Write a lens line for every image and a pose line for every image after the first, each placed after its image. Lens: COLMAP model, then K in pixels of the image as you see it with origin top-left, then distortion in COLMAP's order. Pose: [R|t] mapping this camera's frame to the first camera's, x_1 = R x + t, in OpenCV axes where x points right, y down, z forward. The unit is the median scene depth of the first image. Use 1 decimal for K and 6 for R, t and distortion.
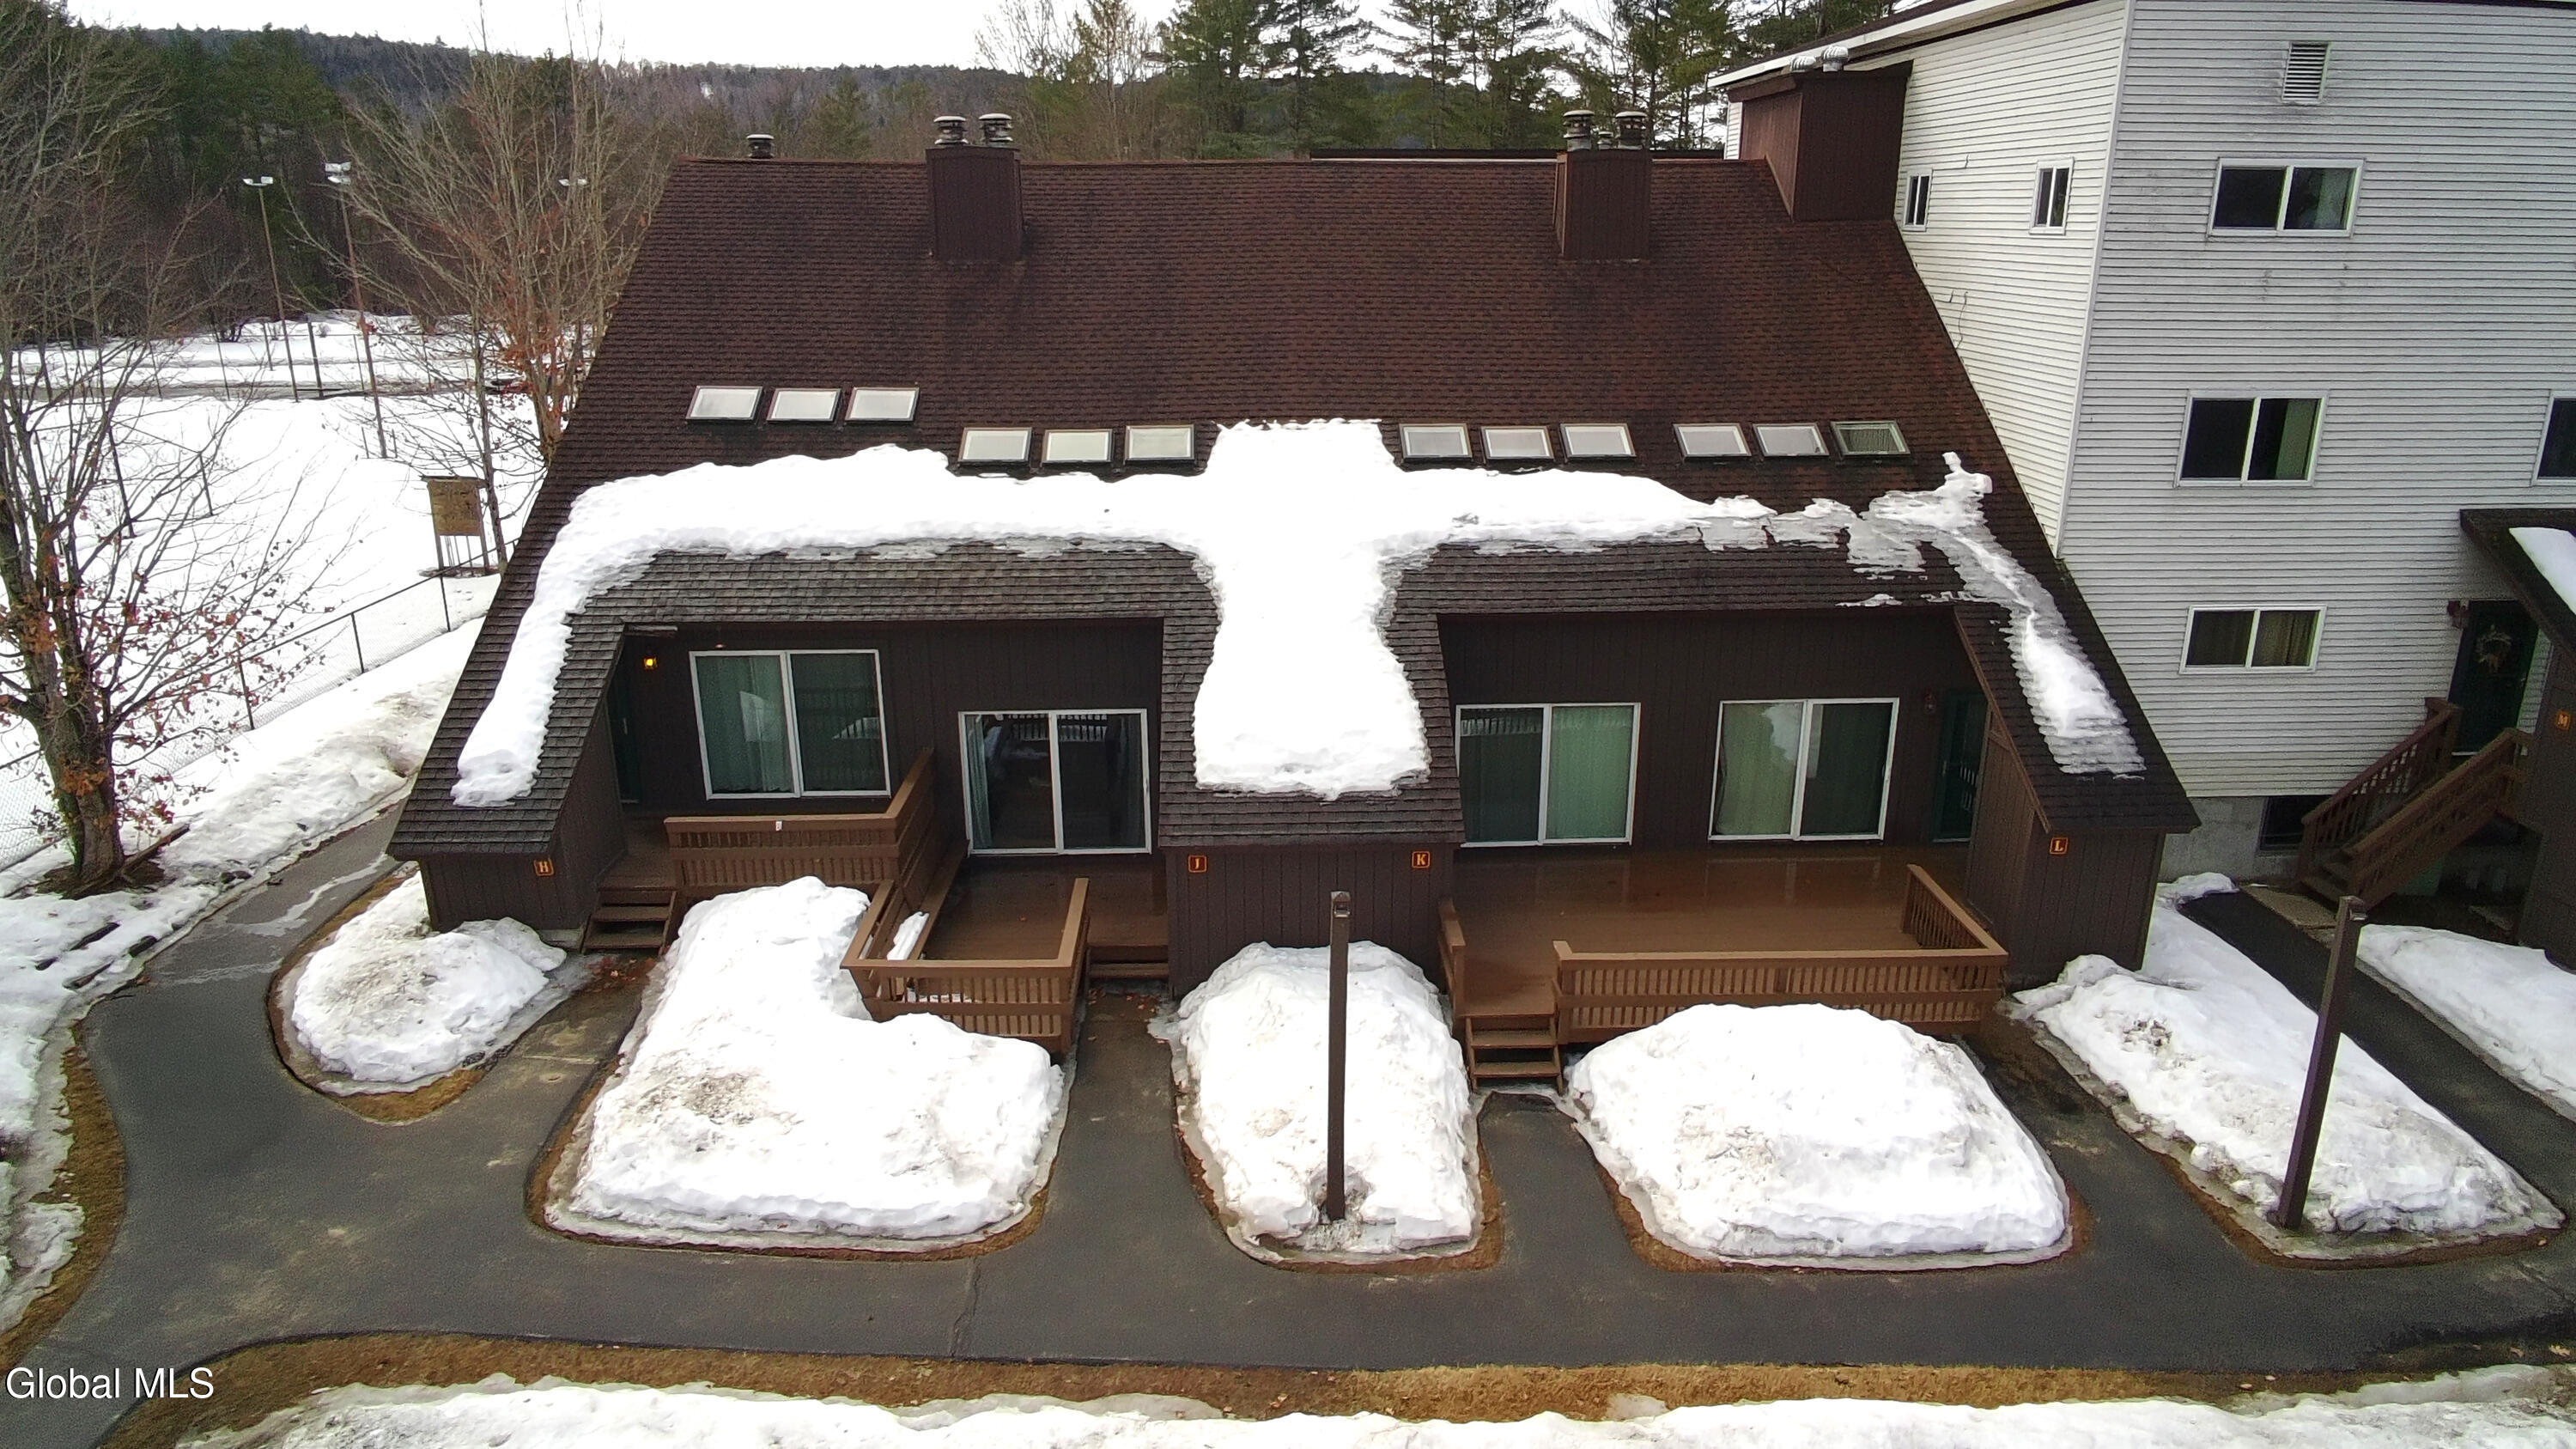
lens RADIAL K [[1588.5, 0, 1295.2], [0, 1588.5, 690.6], [0, 0, 1]] dist [-0.038864, 0.017949]
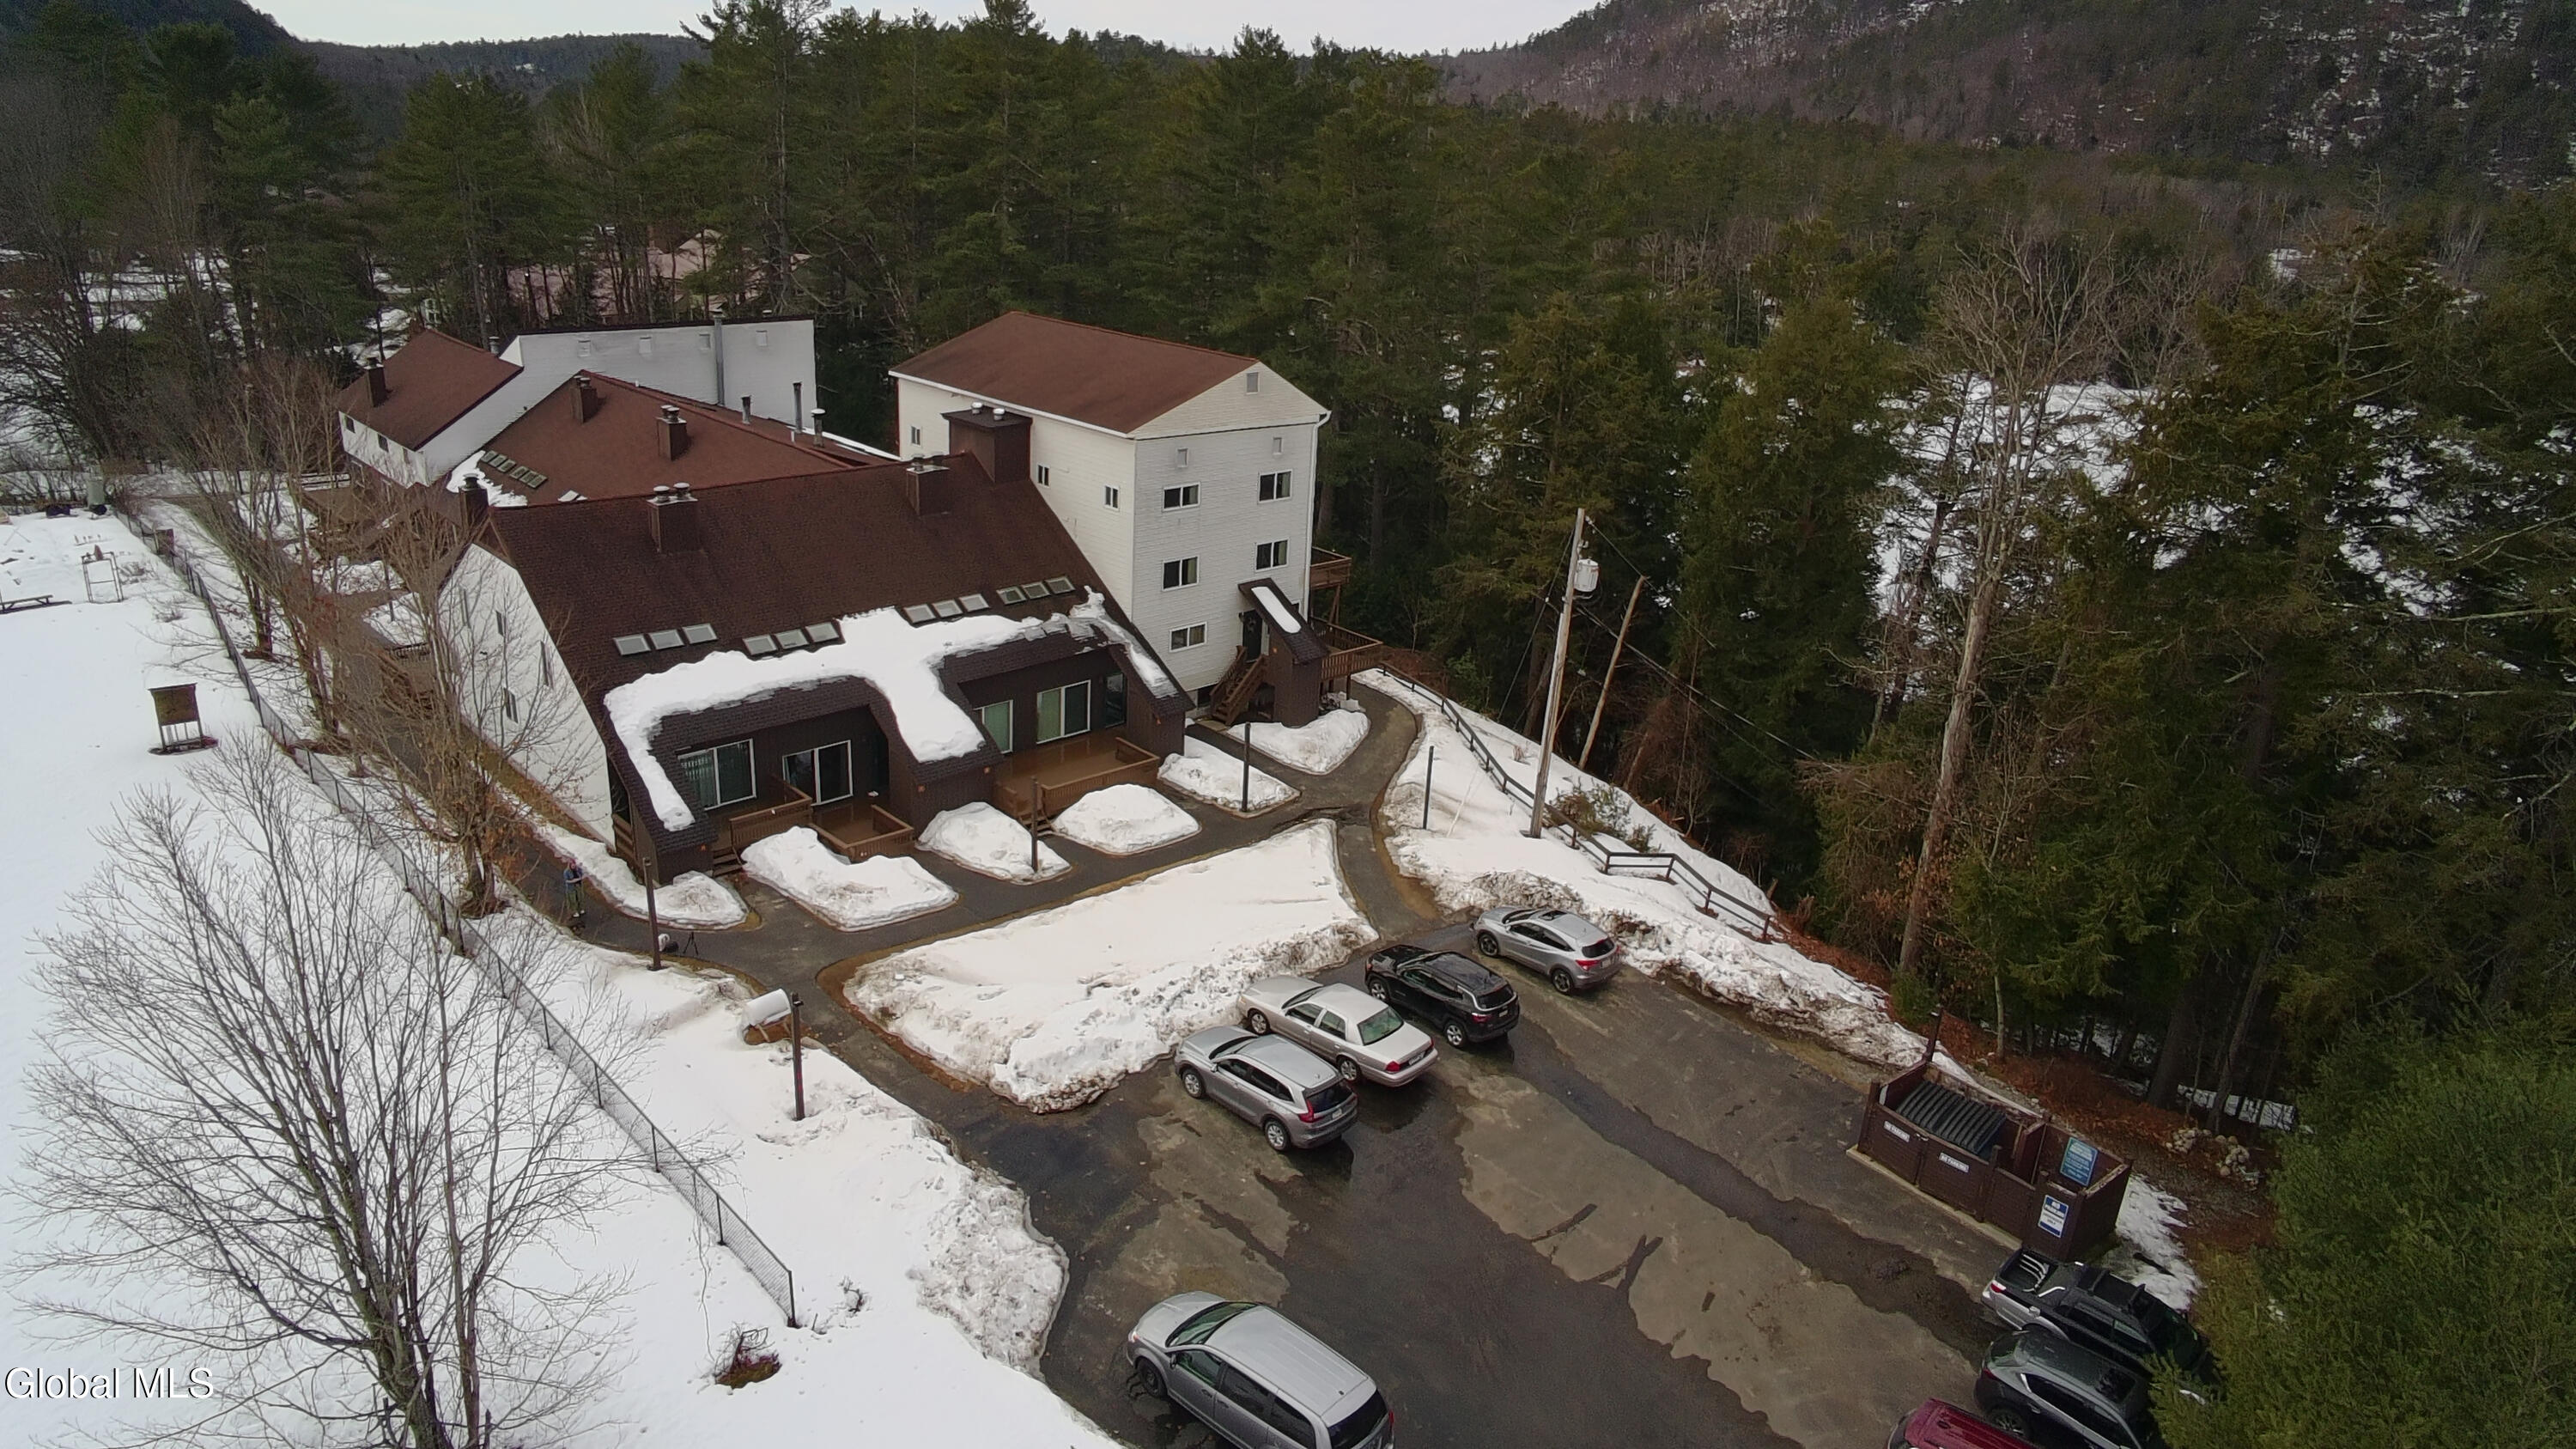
lens RADIAL K [[1588.5, 0, 1268.8], [0, 1588.5, 683.2], [0, 0, 1]] dist [-0.038864, 0.017949]
pose [[0.745227, -0.186109, 0.640313, -1.219788], [0.140664, 0.982529, 0.121863, -0.296006], [-0.651806, -0.000747, 0.758386, -1.377419]]
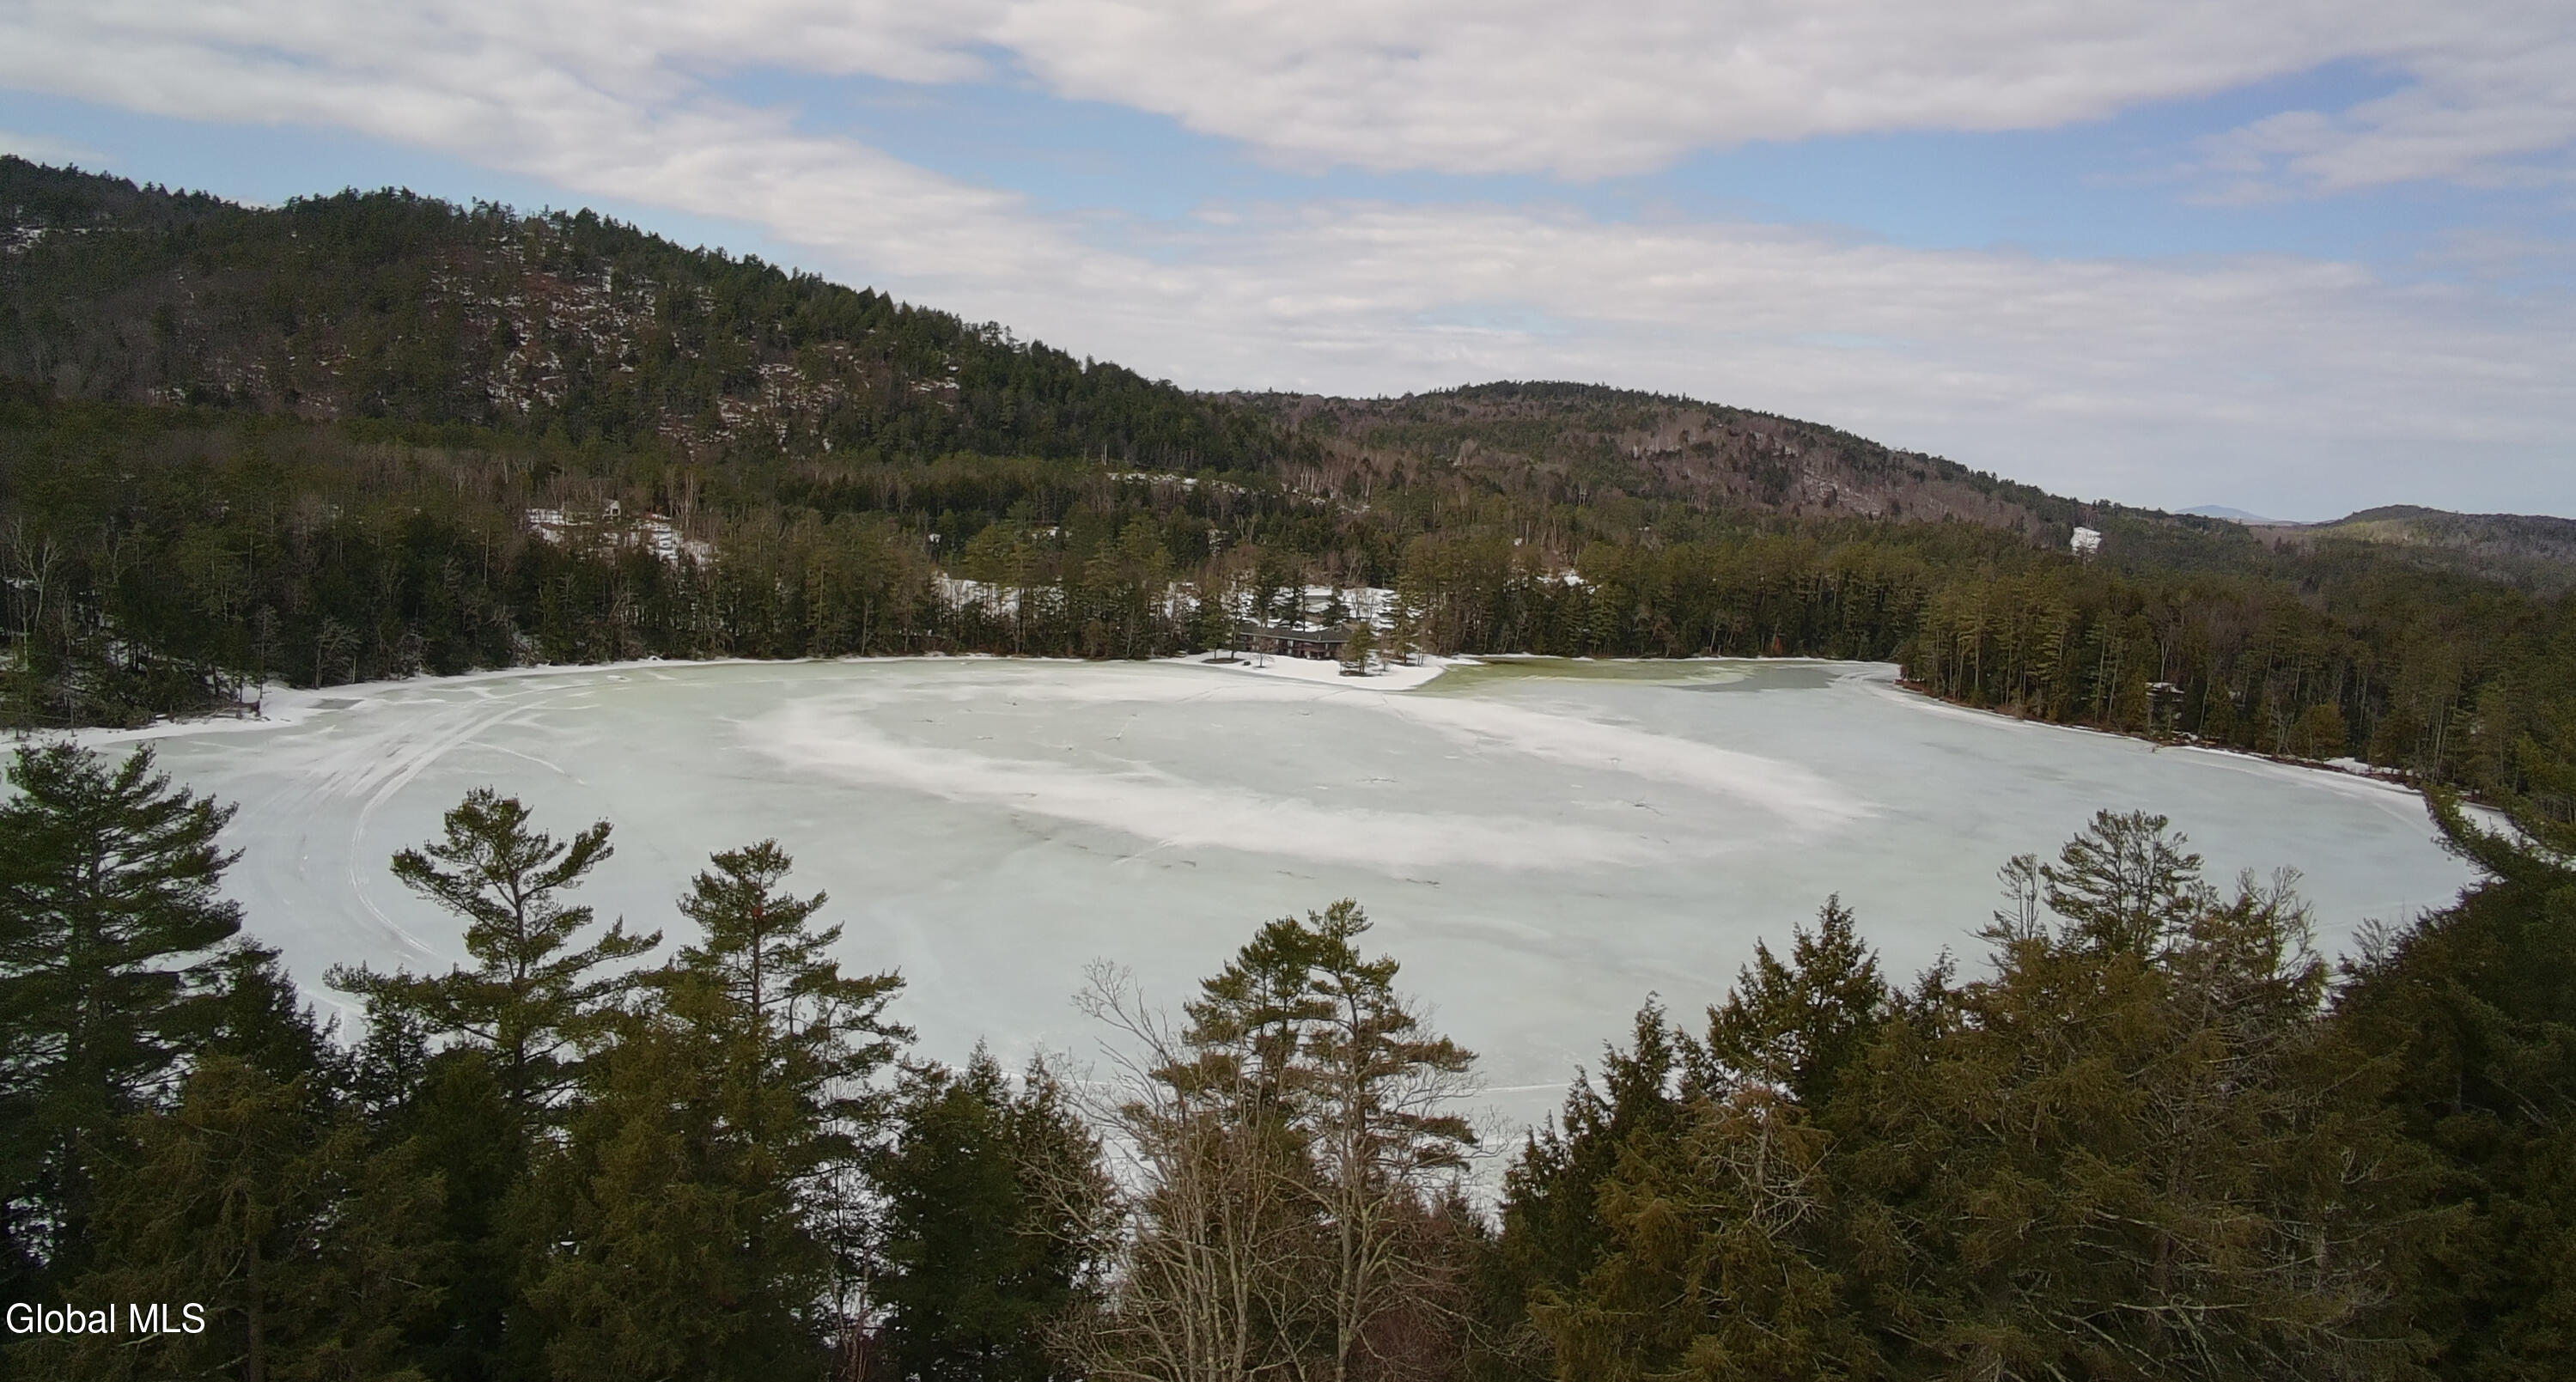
lens RADIAL K [[1630.6, 0, 1275.6], [0, 1630.6, 668.3], [0, 0, 1]] dist [-0.038382, 0.019366]
pose [[-0.185235, -0.135344, 0.973329, -0.577099], [0.218635, 0.959969, 0.175095, -1.216027], [-0.958064, 0.245238, -0.148228, -0.224589]]
